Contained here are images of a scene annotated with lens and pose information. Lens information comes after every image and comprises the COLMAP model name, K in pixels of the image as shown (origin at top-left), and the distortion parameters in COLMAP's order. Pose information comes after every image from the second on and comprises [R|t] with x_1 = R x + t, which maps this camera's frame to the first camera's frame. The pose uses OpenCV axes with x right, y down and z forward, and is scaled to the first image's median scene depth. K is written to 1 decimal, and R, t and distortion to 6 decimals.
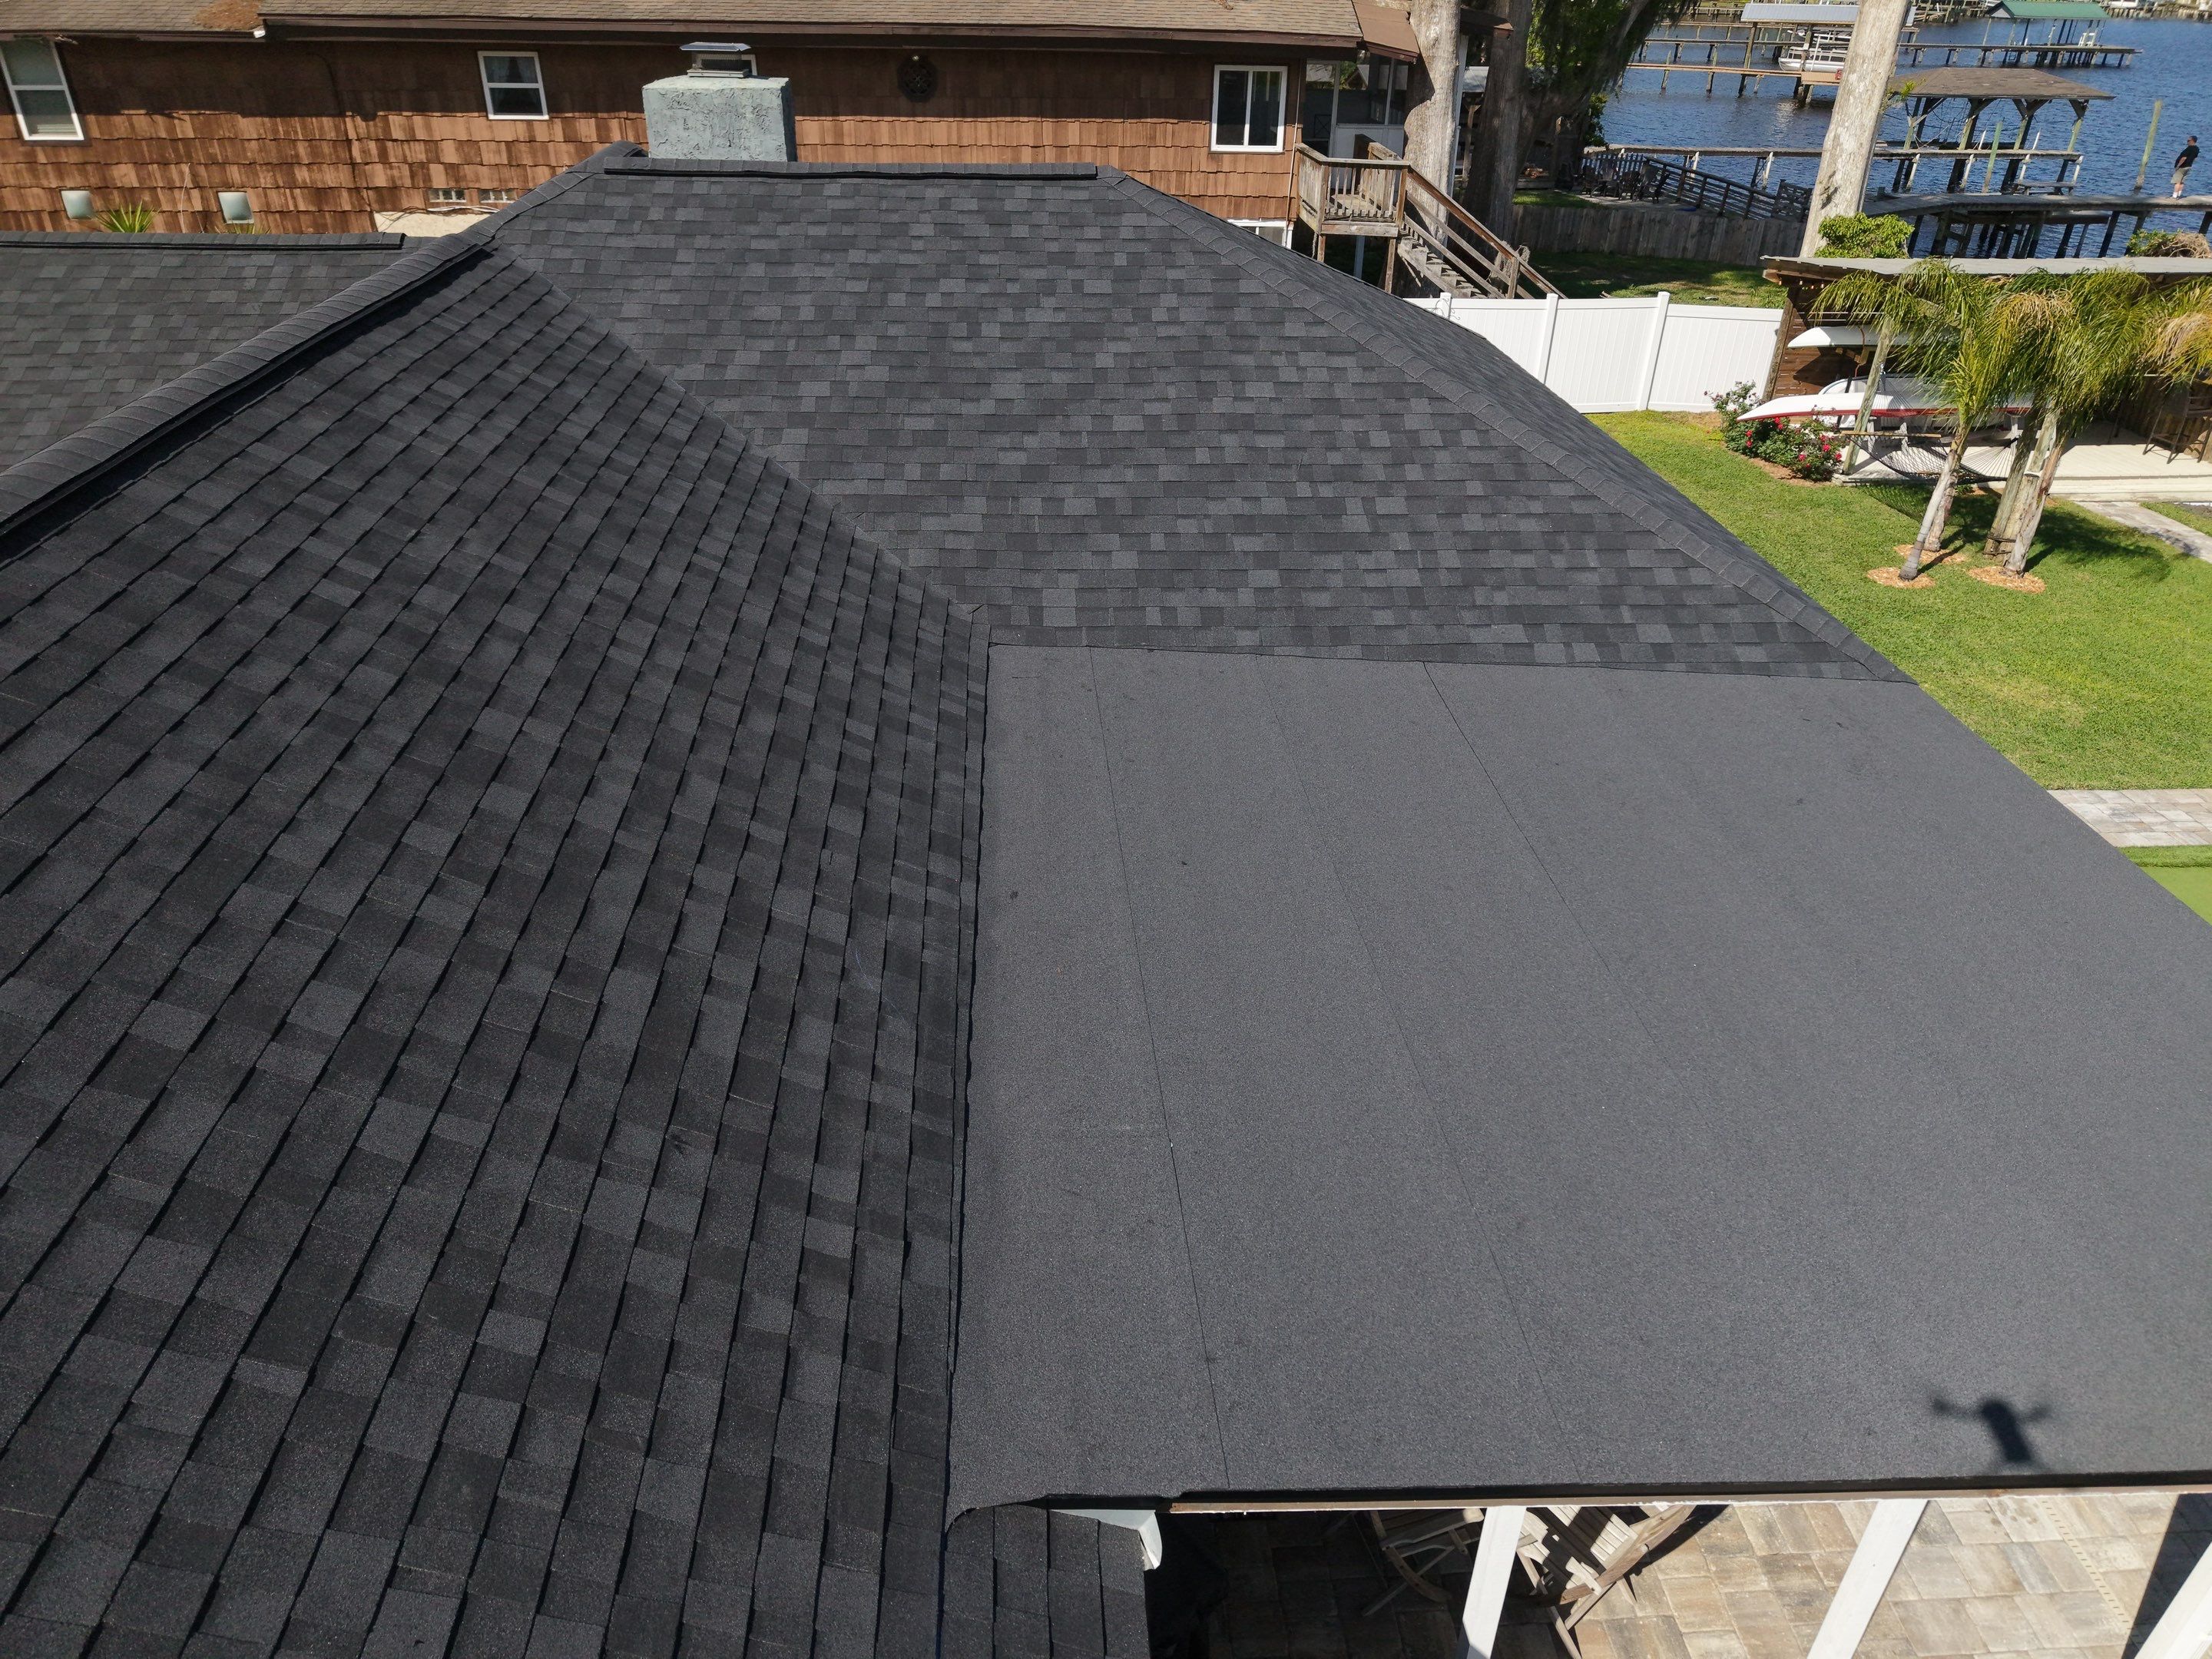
lens RADIAL K [[1479.0, 0, 1110.7], [0, 1479.0, 836.3], [0, 0, 1]] dist [0.017236, -0.013489]
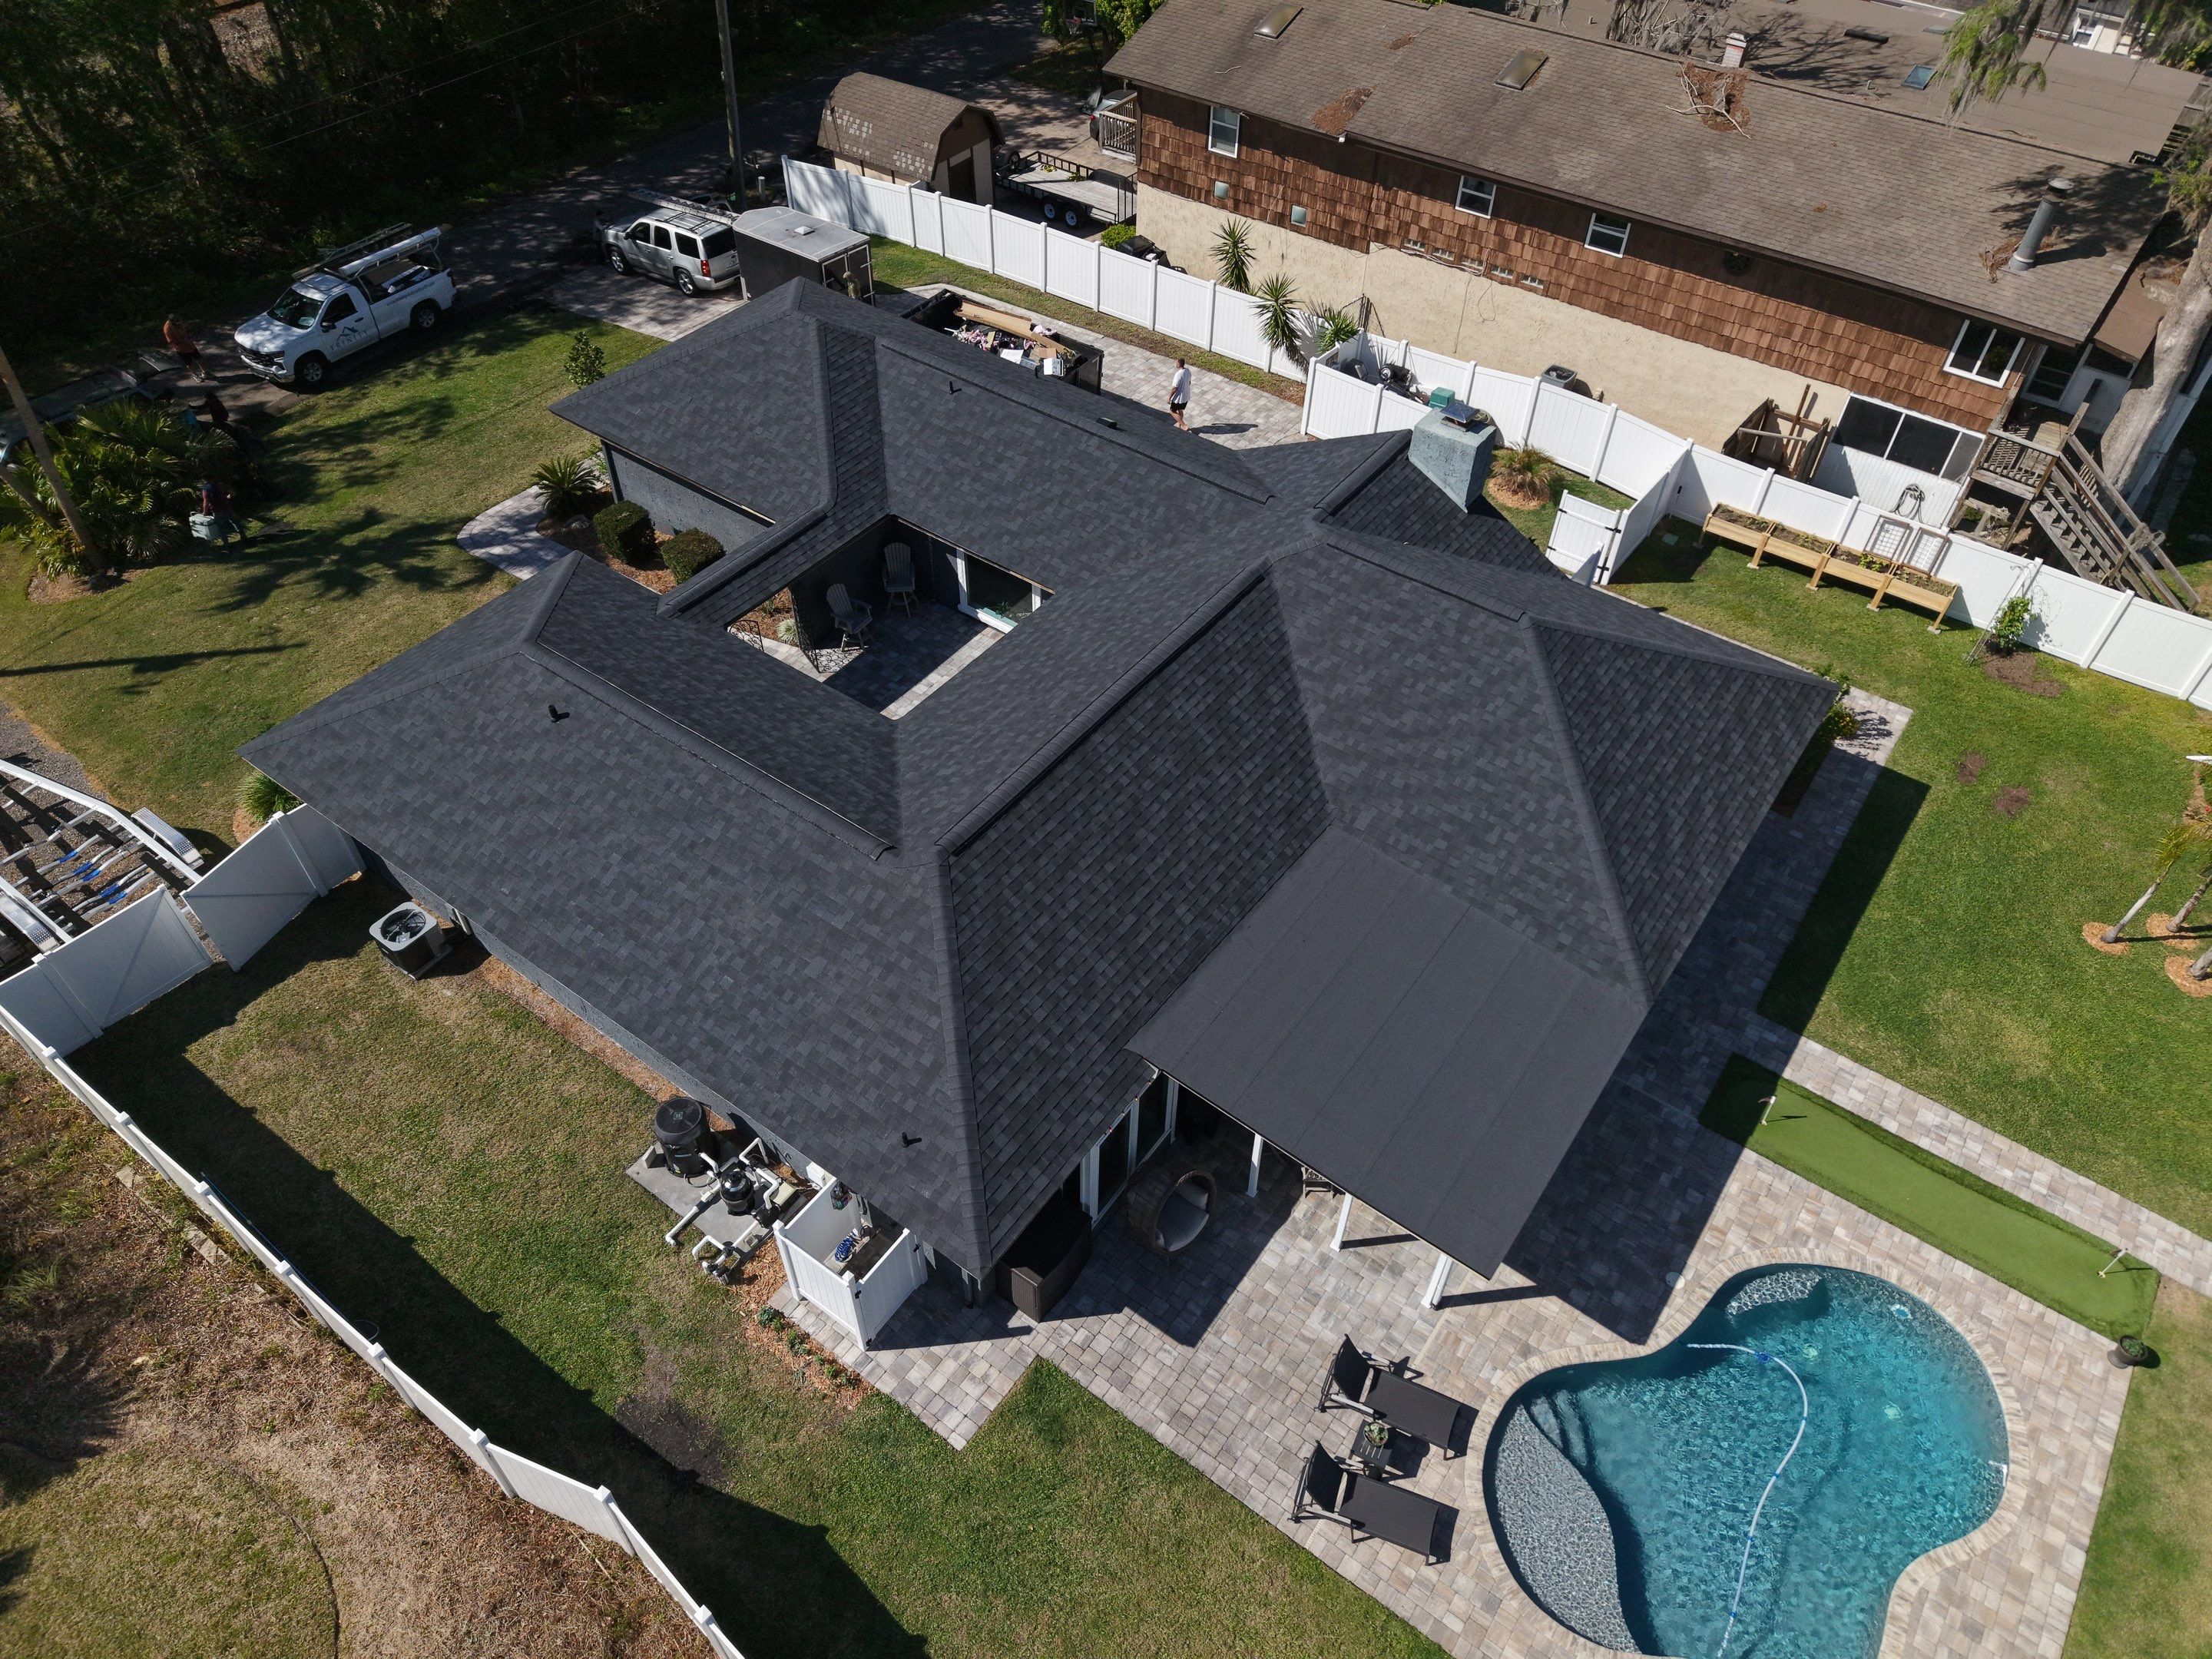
lens RADIAL K [[1479.0, 0, 1118.2], [0, 1479.0, 827.2], [0, 0, 1]] dist [0.017236, -0.013489]
pose [[0.765829, 0.462413, -0.446856, 0.568593], [-0.339092, 0.880839, 0.330363, -0.604318], [0.546372, -0.101476, 0.831373, -1.014653]]
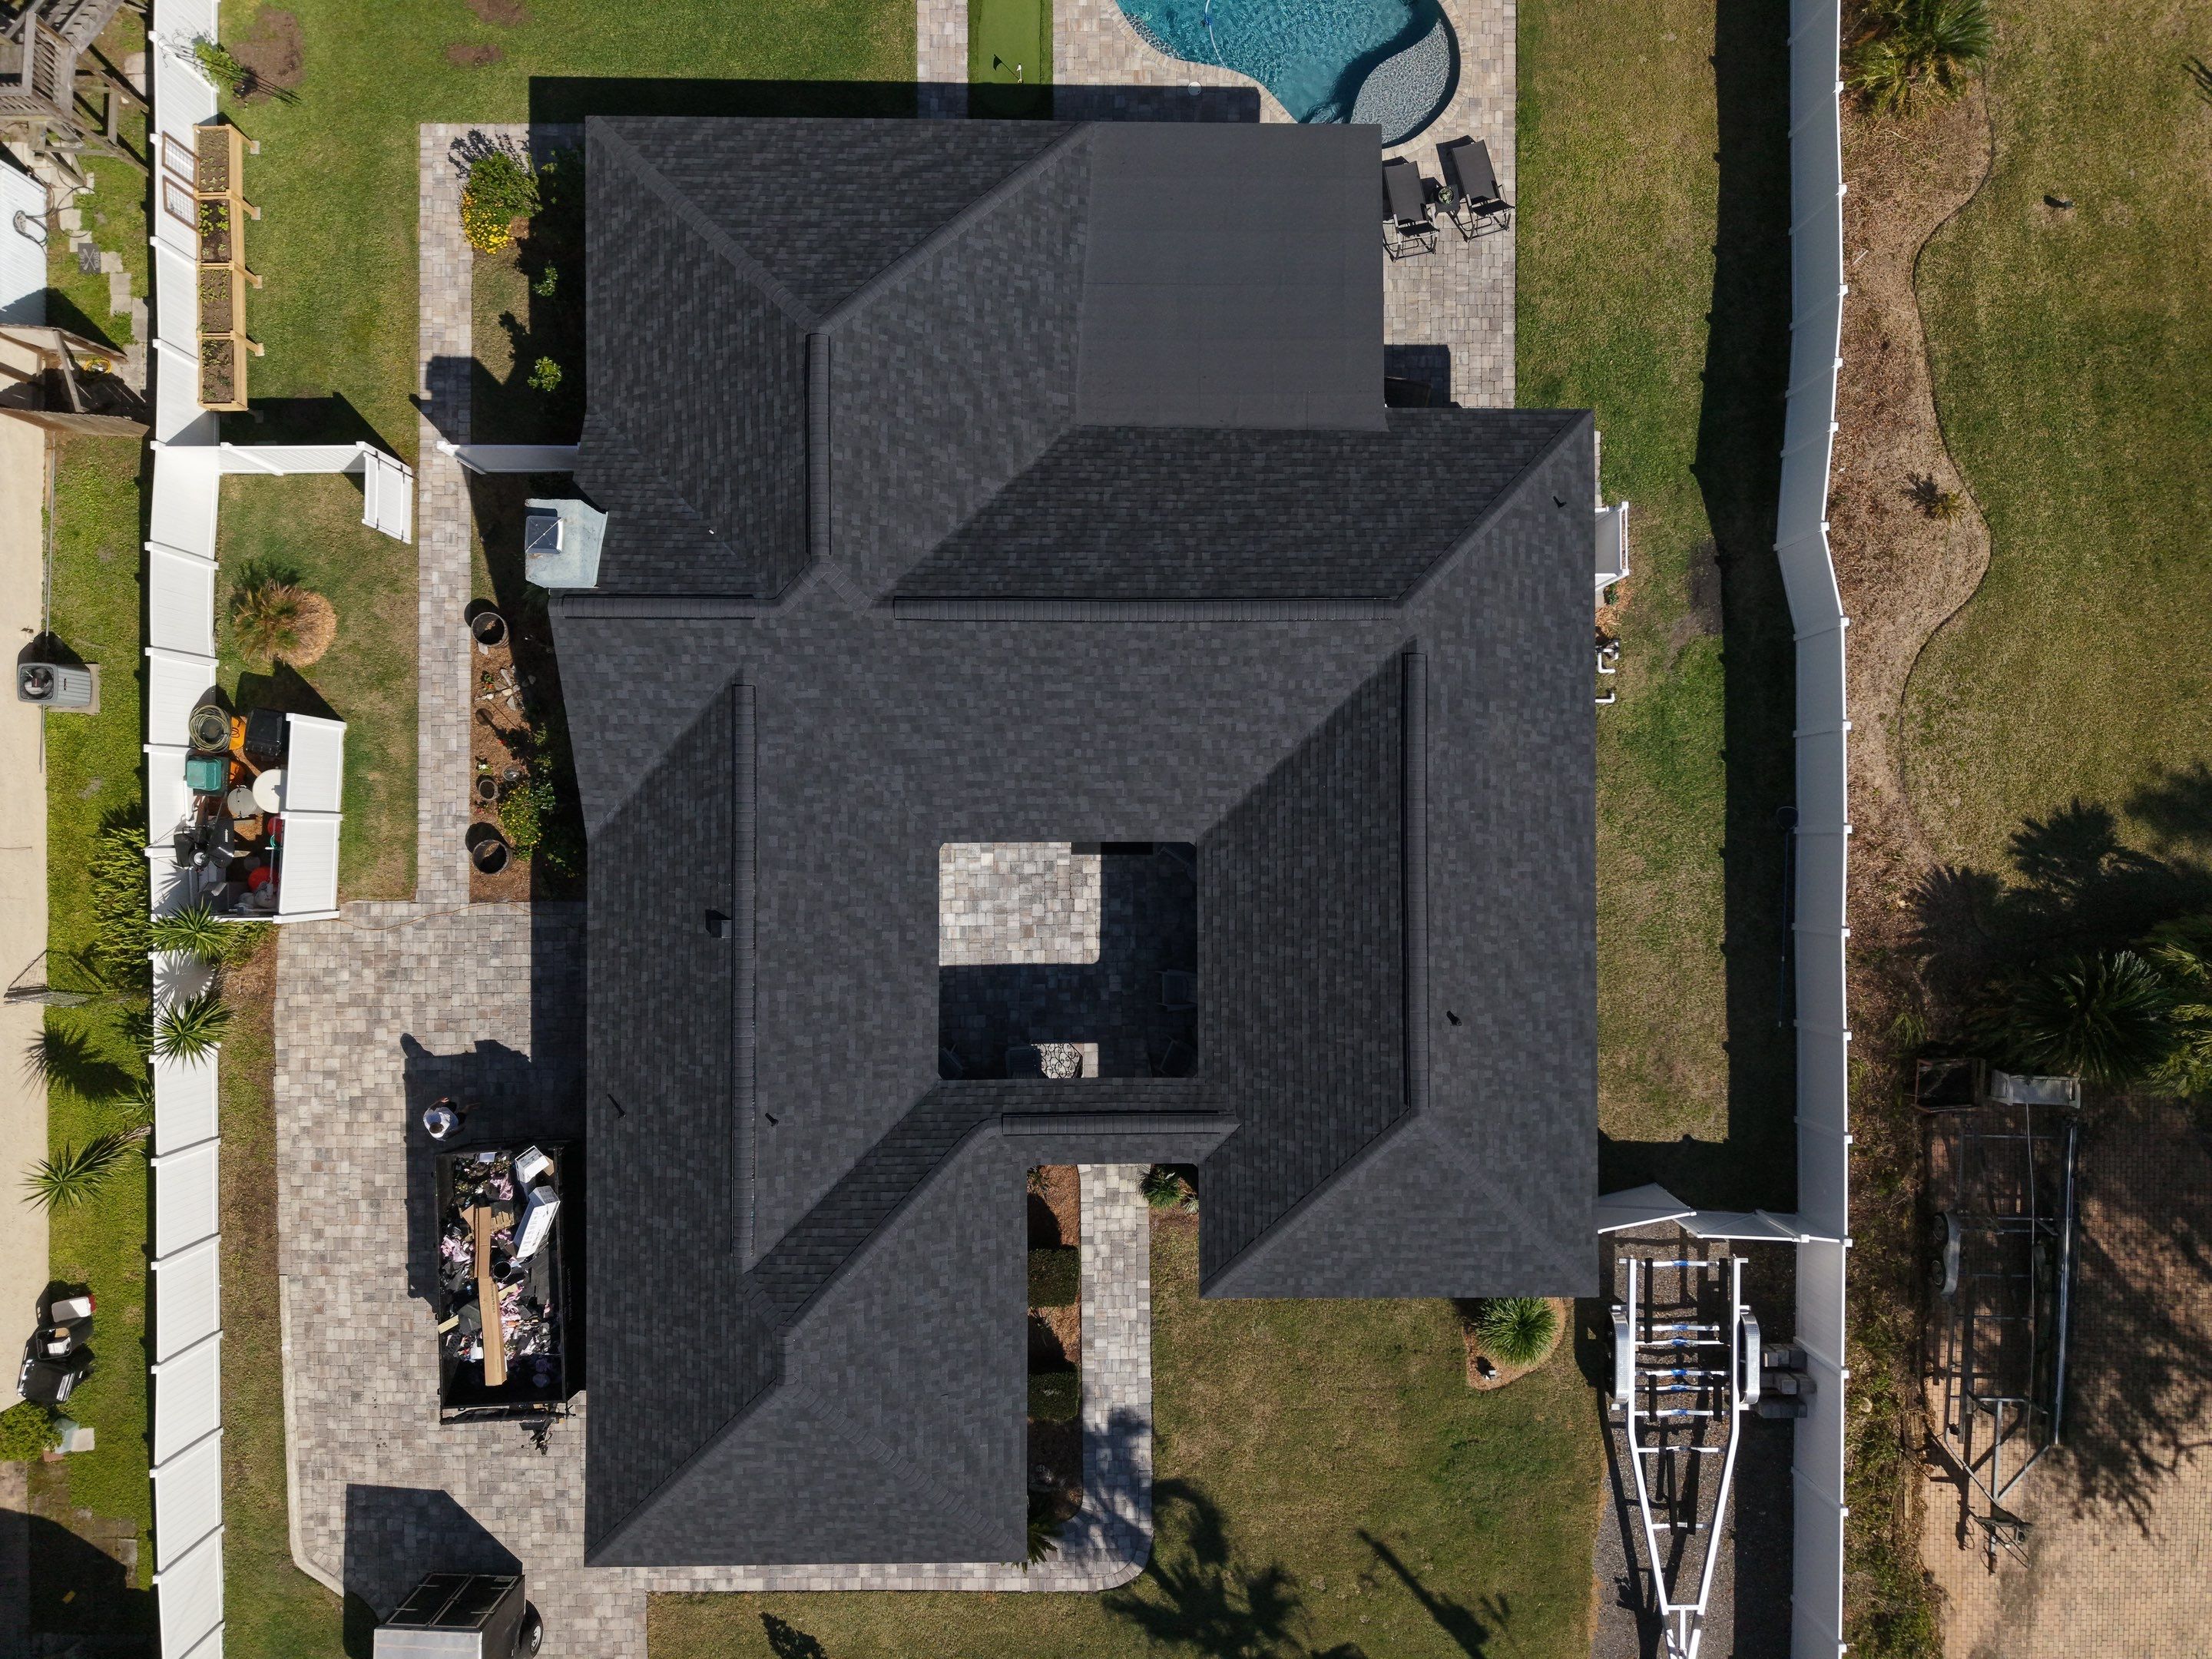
lens RADIAL K [[1479.0, 0, 1110.6], [0, 1479.0, 831.7], [0, 0, 1]] dist [0.017236, -0.013489]
pose [[0.074415, -0.997189, -0.008740, -0.595544], [0.506146, 0.030217, 0.861918, -1.815361], [-0.859231, -0.068564, 0.506972, -0.451627]]
